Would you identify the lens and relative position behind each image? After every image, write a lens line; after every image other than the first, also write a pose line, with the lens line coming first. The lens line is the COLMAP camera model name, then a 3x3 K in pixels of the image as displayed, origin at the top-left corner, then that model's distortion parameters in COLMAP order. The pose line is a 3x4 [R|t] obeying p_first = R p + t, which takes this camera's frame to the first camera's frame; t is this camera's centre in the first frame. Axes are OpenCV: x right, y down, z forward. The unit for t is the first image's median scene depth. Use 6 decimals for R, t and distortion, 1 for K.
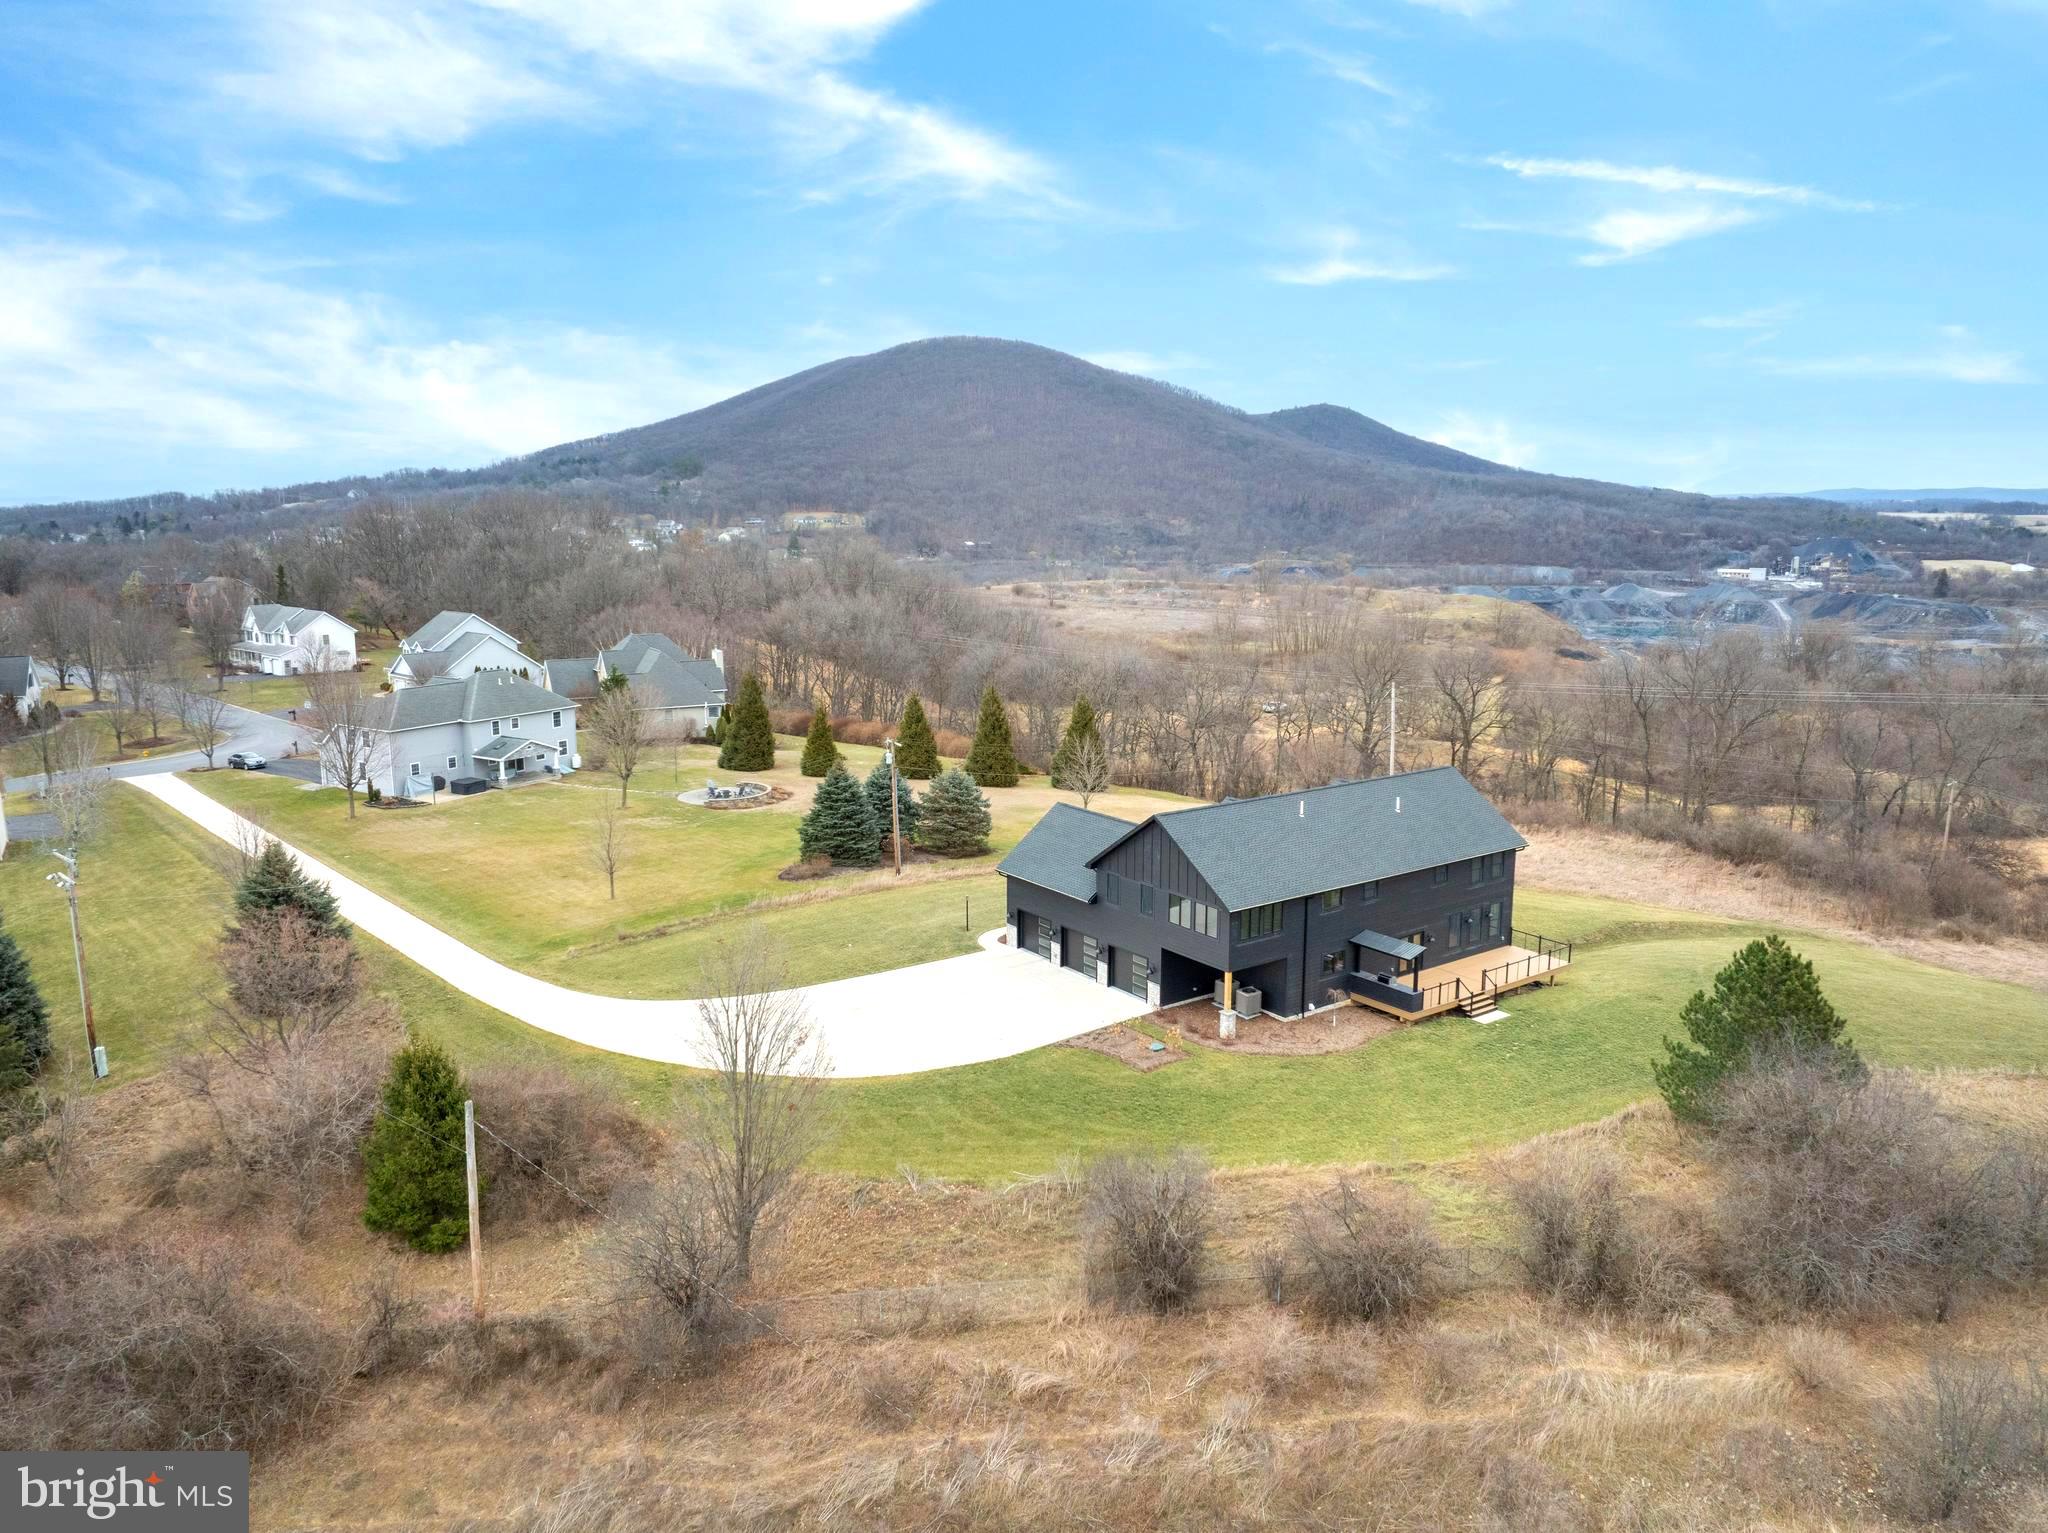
lens RADIAL K [[1439.9, 0, 1024.0], [0, 1439.9, 766.5], [0, 0, 1]] dist [-0.033022, -0.005918]
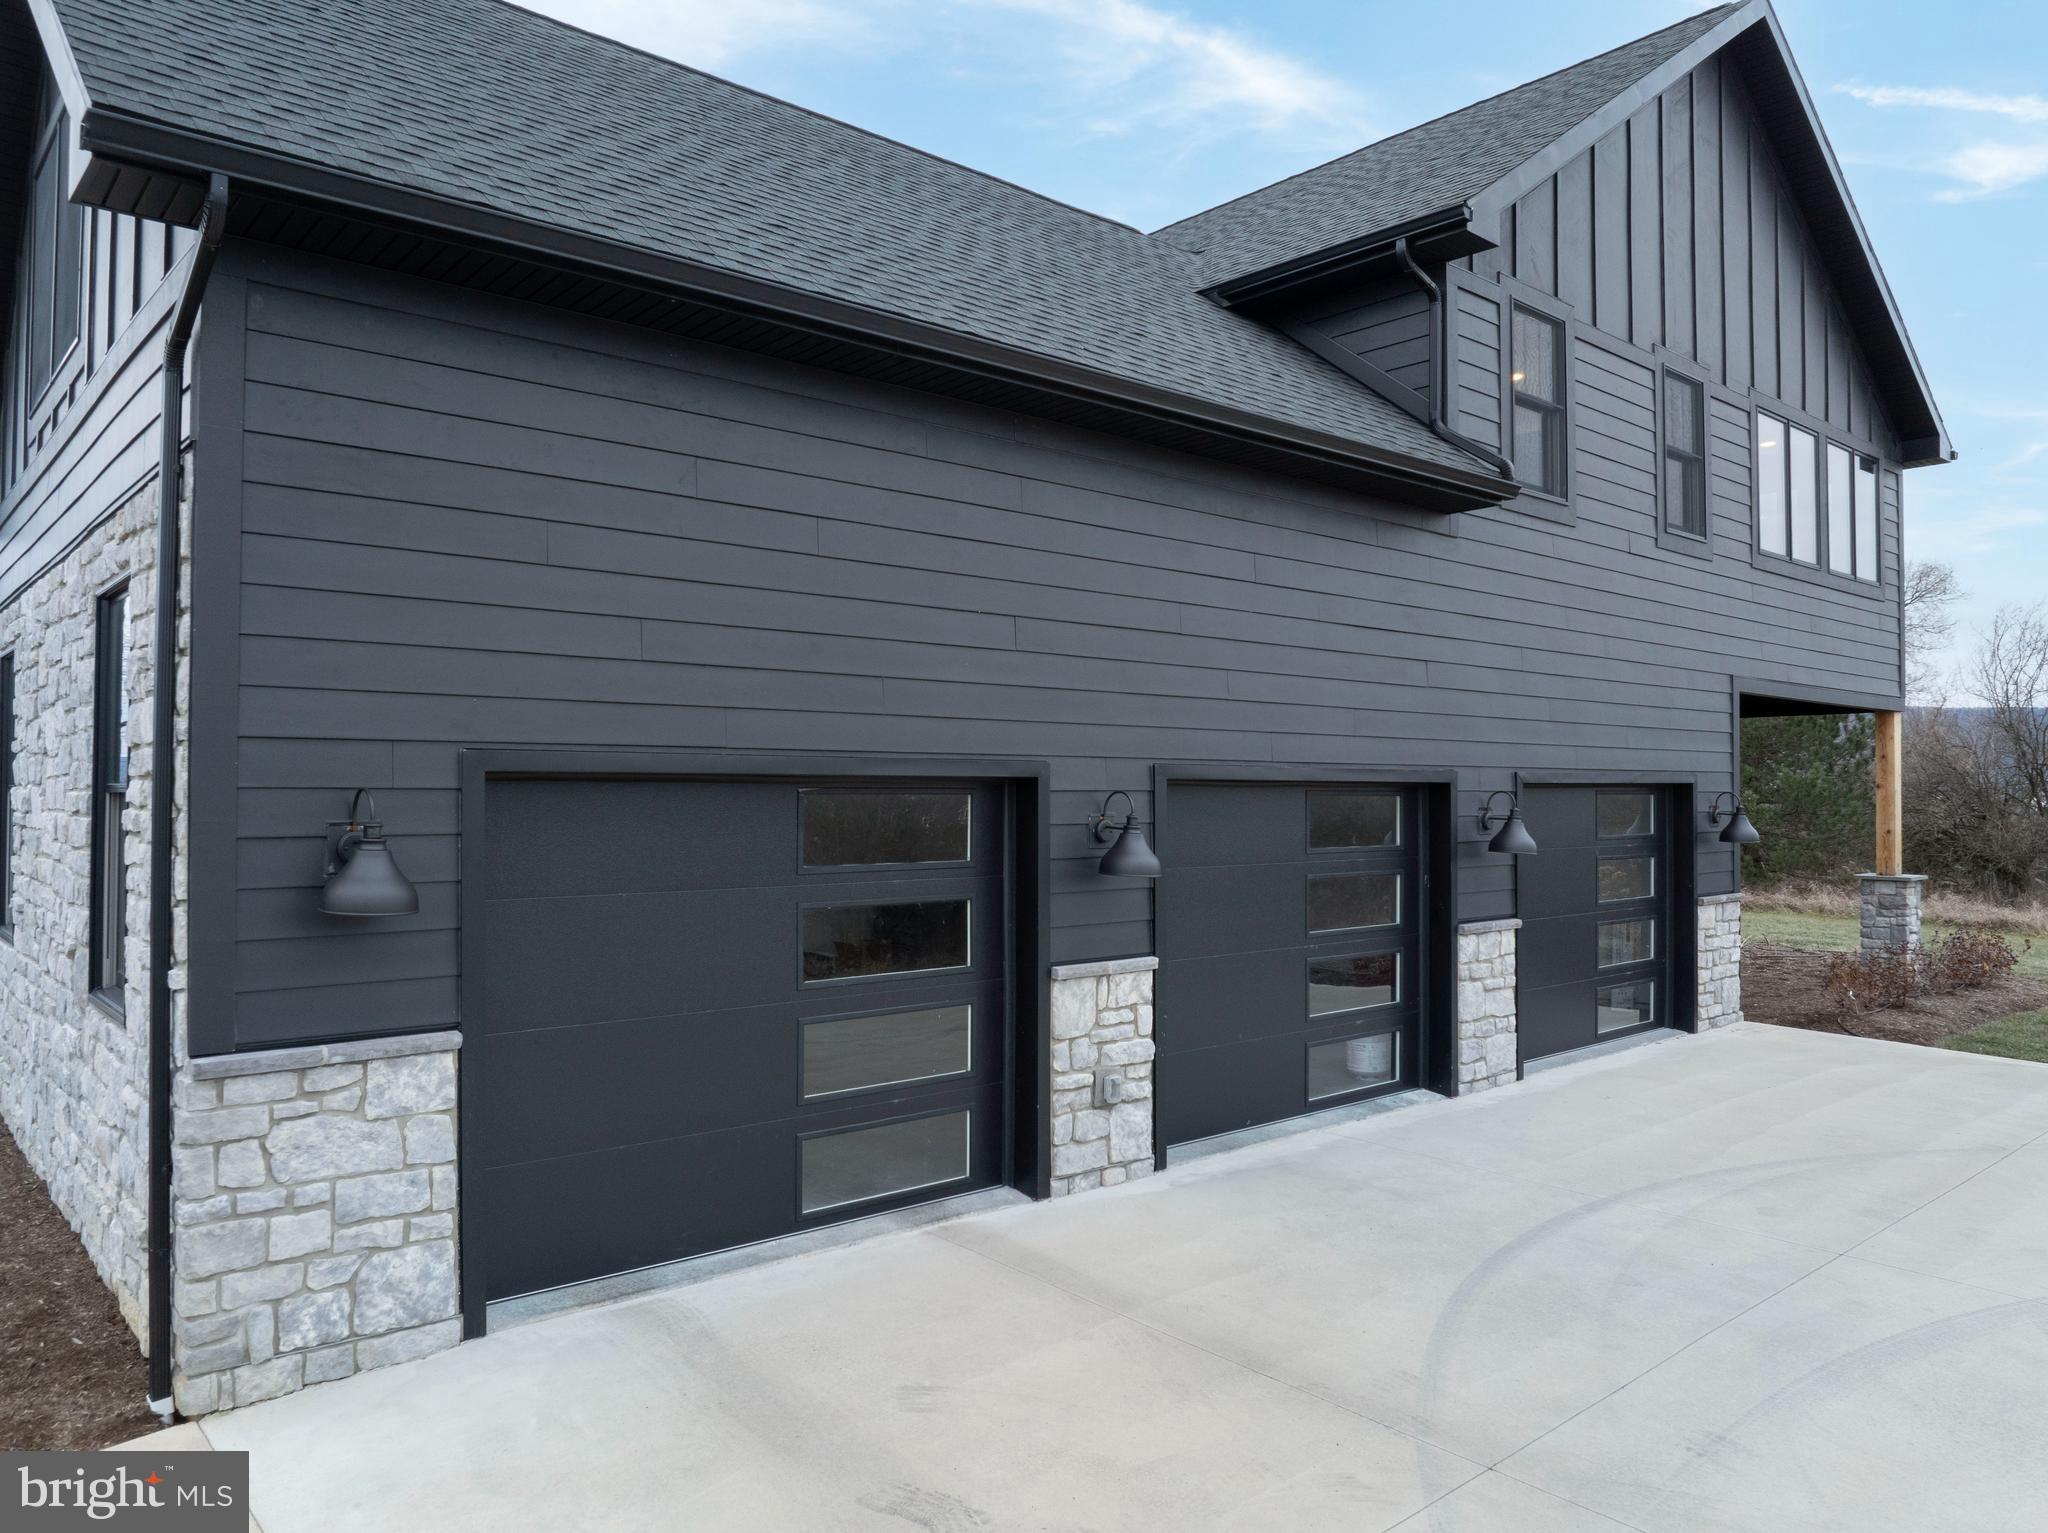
lens RADIAL K [[1448.6, 0, 1028.7], [0, 1448.6, 763.2], [0, 0, 1]] dist [-0.035805, -0.009320]
pose [[-0.092155, 0.018003, 0.995582, -0.090799], [0.182279, 0.983246, -0.000908, 0.117471], [-0.978919, 0.181390, -0.093893, 1.112614]]
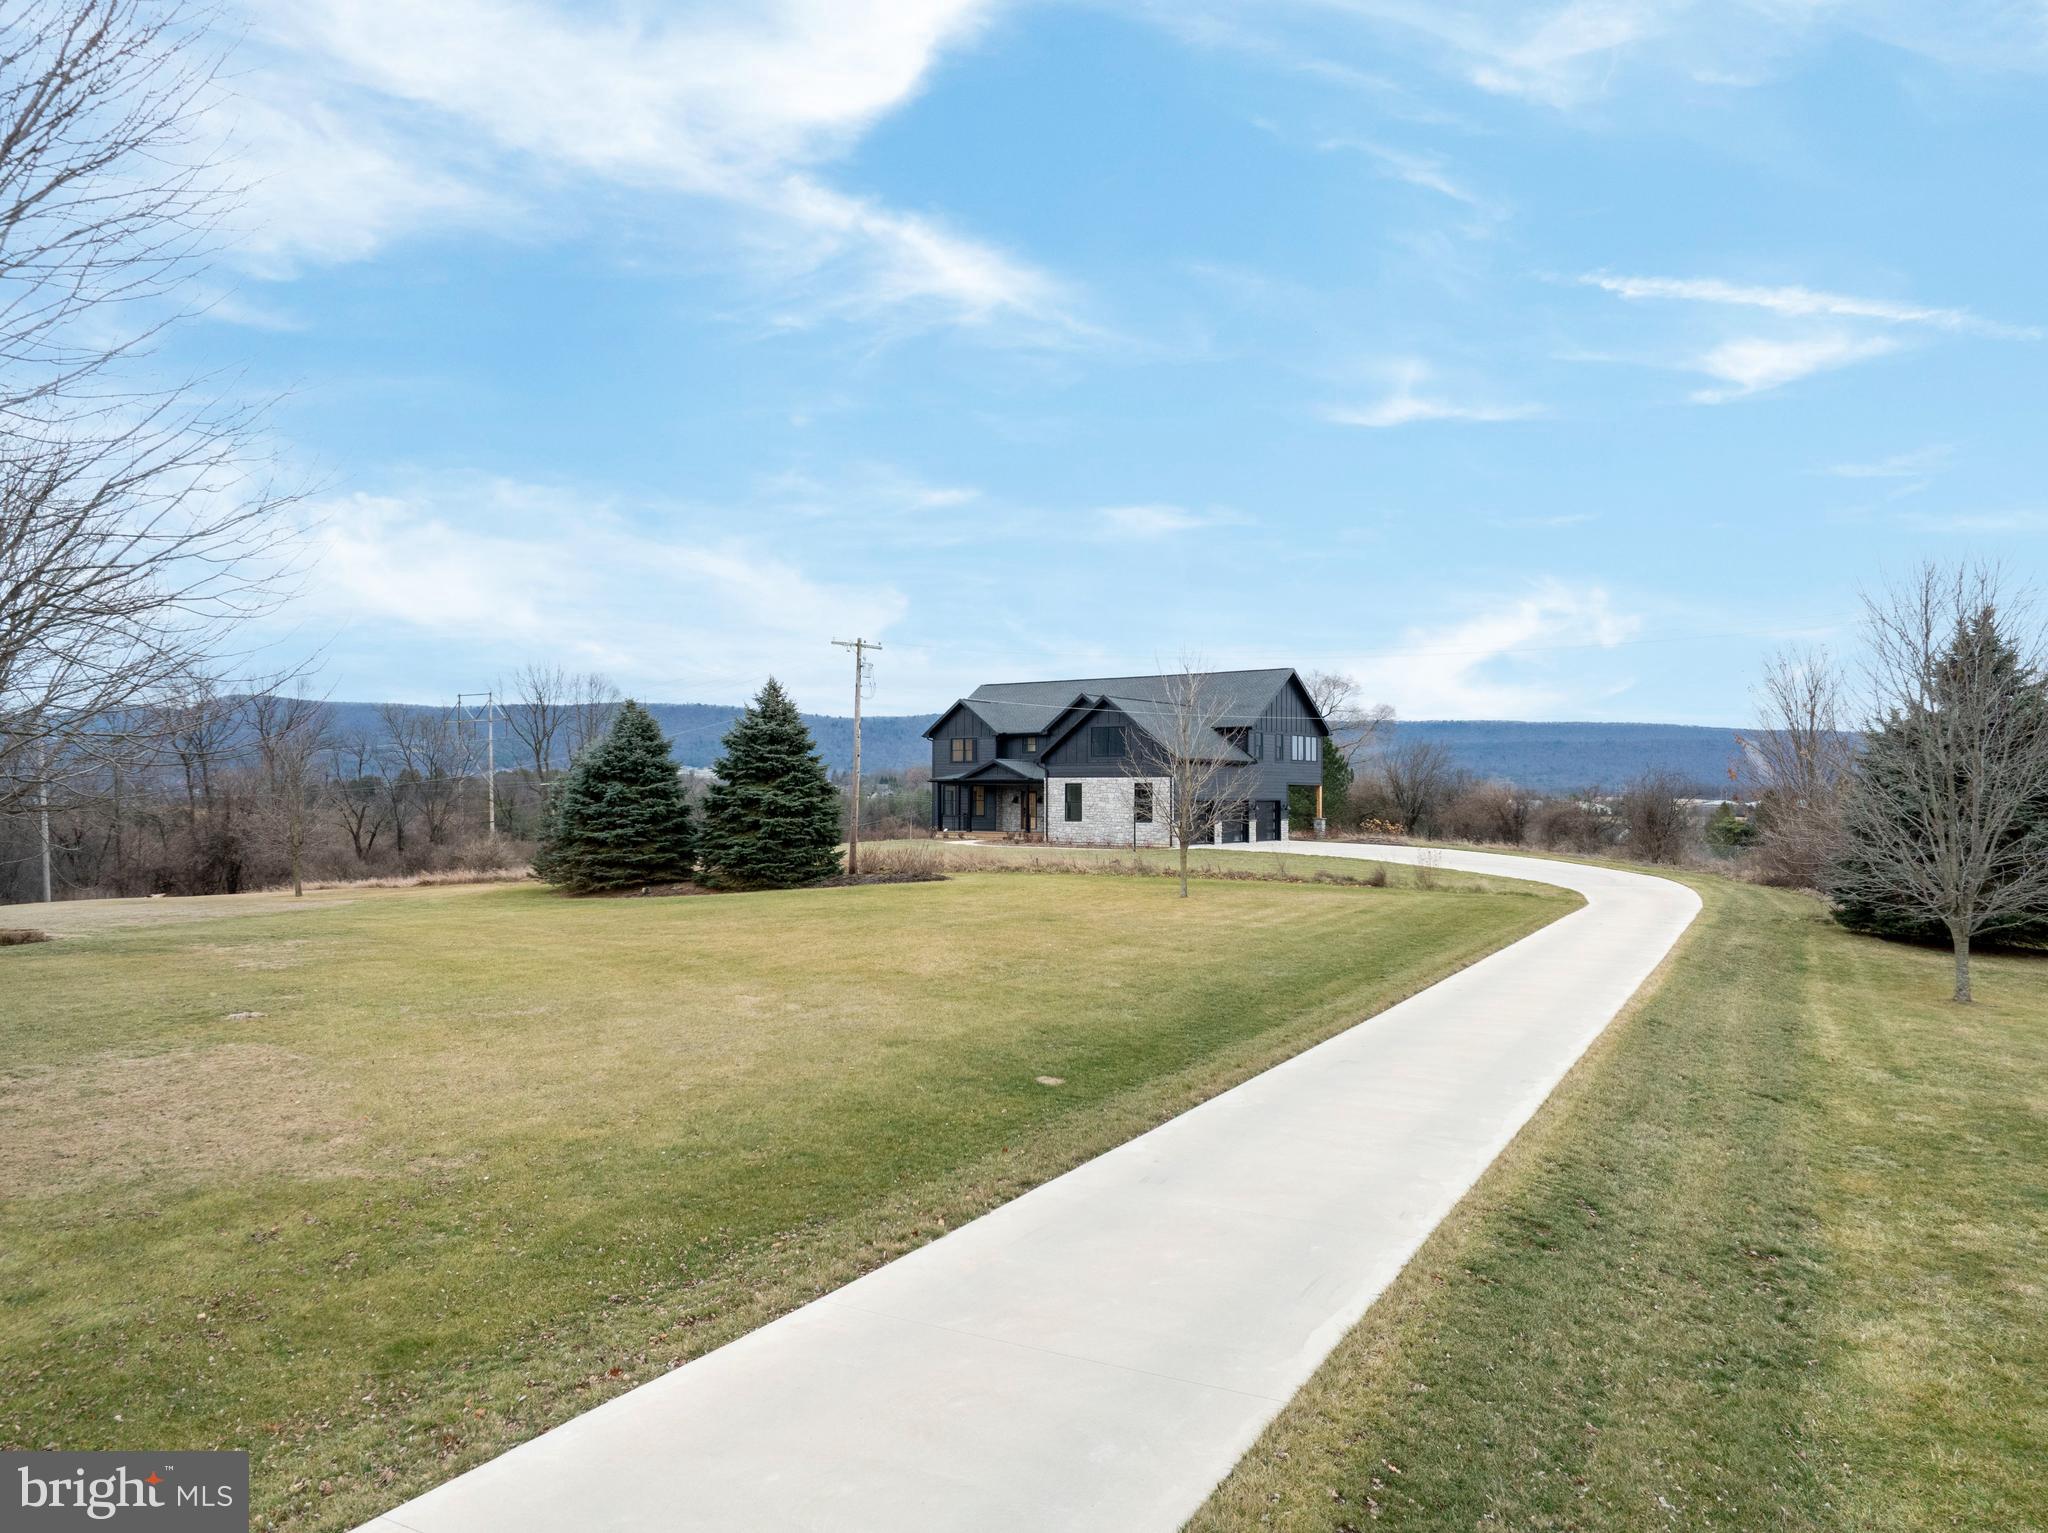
lens RADIAL K [[1448.6, 0, 1028.7], [0, 1448.6, 763.2], [0, 0, 1]] dist [-0.035805, -0.009320]
pose [[-0.322757, 0.018014, 0.946311, -0.951294], [0.170622, 0.984546, 0.039452, 0.025390], [-0.930976, 0.174195, -0.320842, 1.568727]]
